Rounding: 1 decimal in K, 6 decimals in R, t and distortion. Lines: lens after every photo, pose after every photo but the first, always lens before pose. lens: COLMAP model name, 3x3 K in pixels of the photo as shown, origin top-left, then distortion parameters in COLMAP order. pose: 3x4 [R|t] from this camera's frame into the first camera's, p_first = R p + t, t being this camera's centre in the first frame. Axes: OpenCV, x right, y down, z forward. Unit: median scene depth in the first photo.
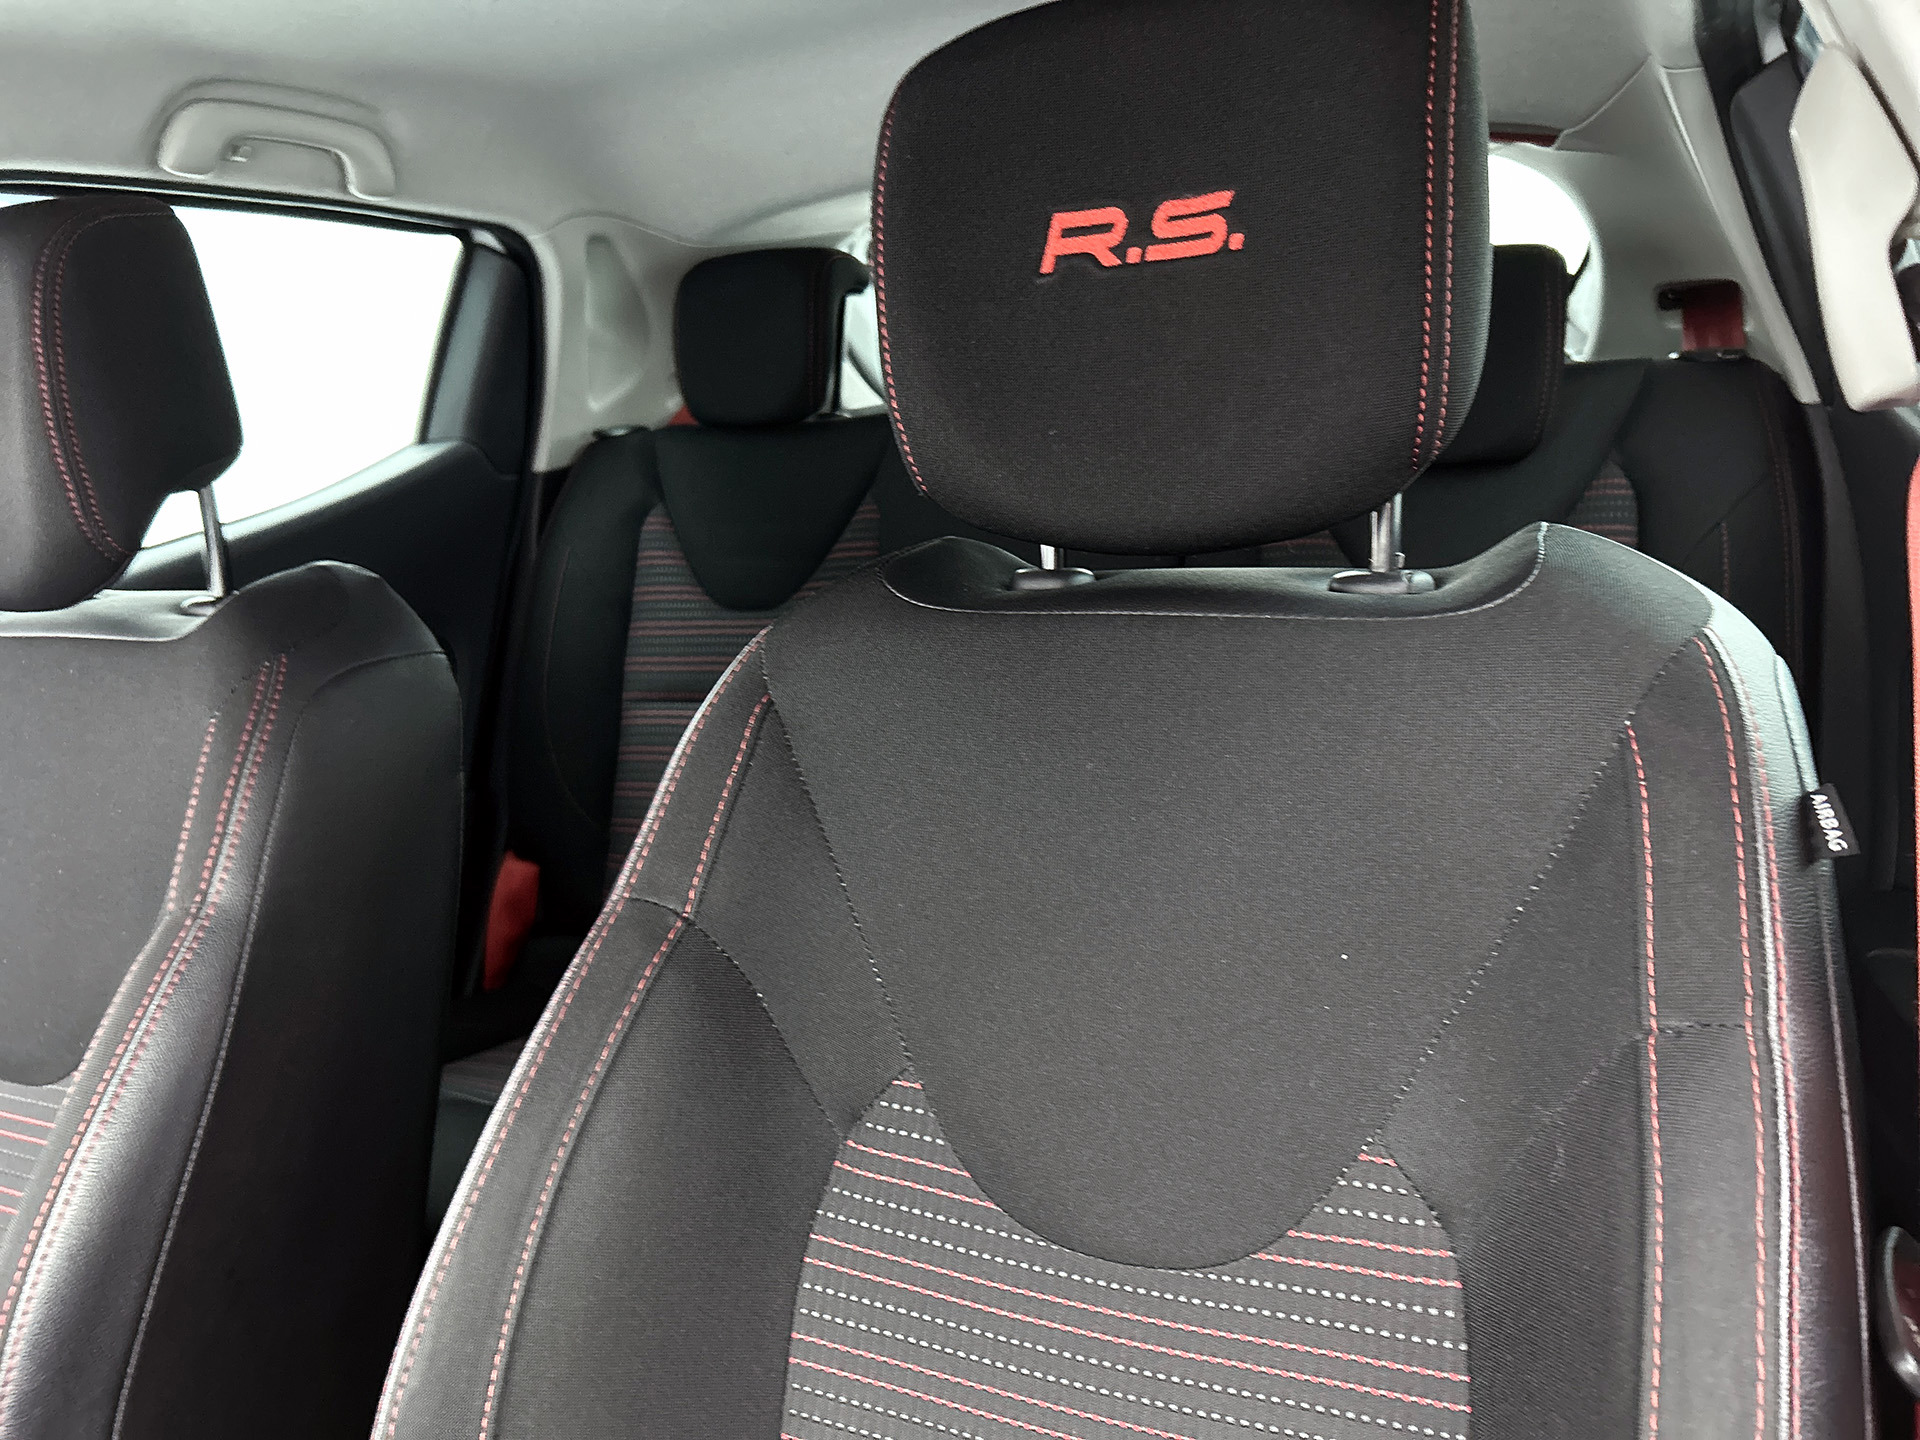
lens RADIAL K [[1473.9, 0, 960.0], [0, 1473.9, 720.0], [0, 0, 1]] dist [0.008883, 0.001296]
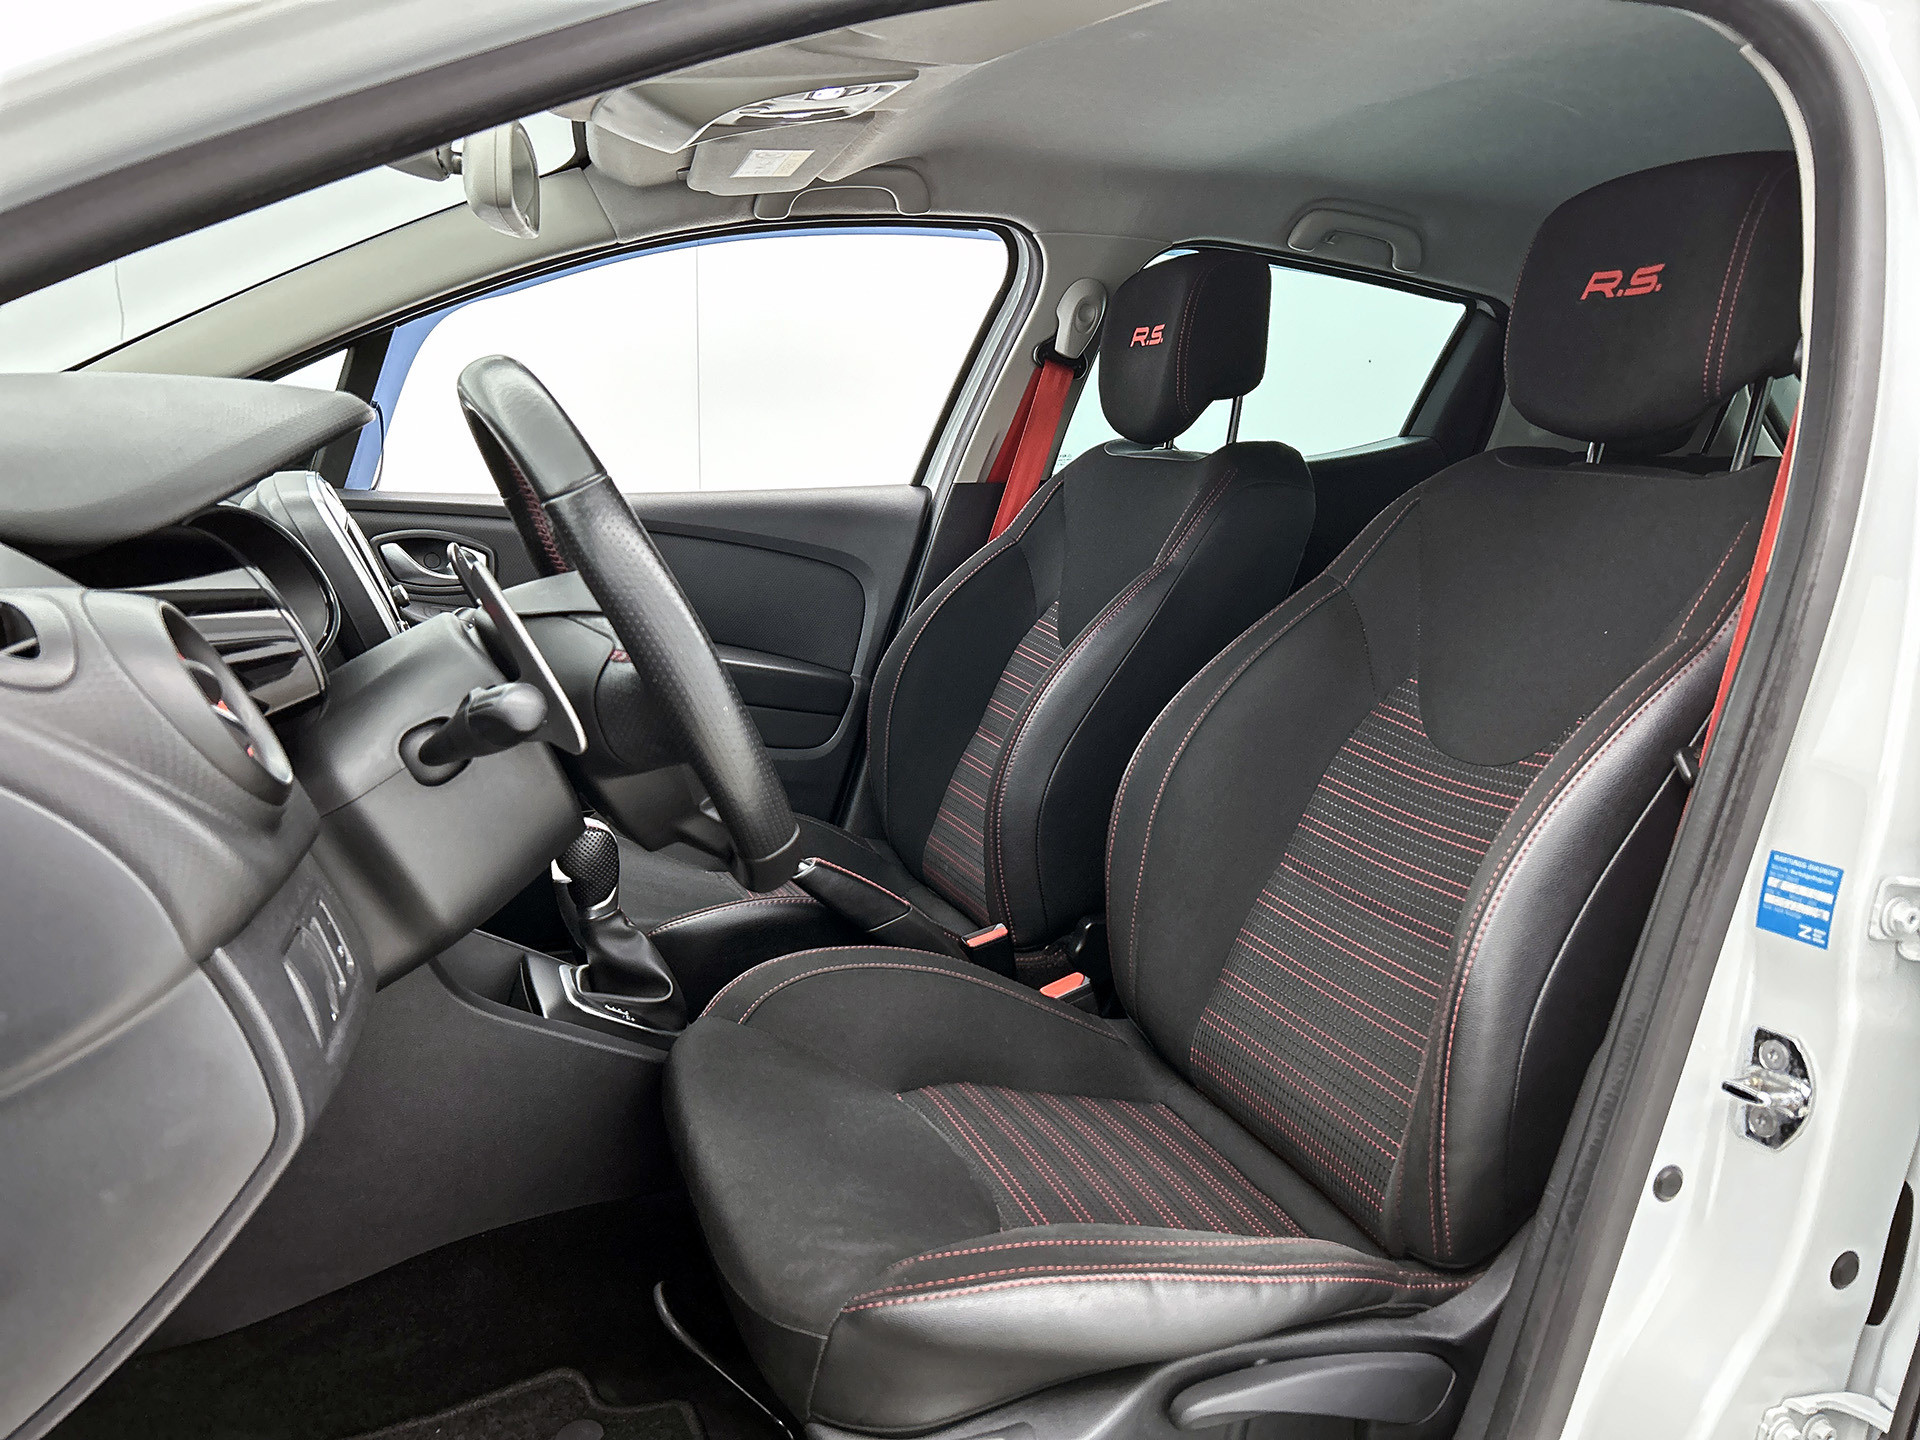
lens RADIAL K [[1473.9, 0, 960.0], [0, 1473.9, 720.0], [0, 0, 1]] dist [0.008883, 0.001296]
pose [[0.732782, 0.254468, -0.631091, 0.892848], [-0.298002, 0.953786, 0.038565, 0.451519], [0.611739, 0.159807, 0.774750, -1.076675]]
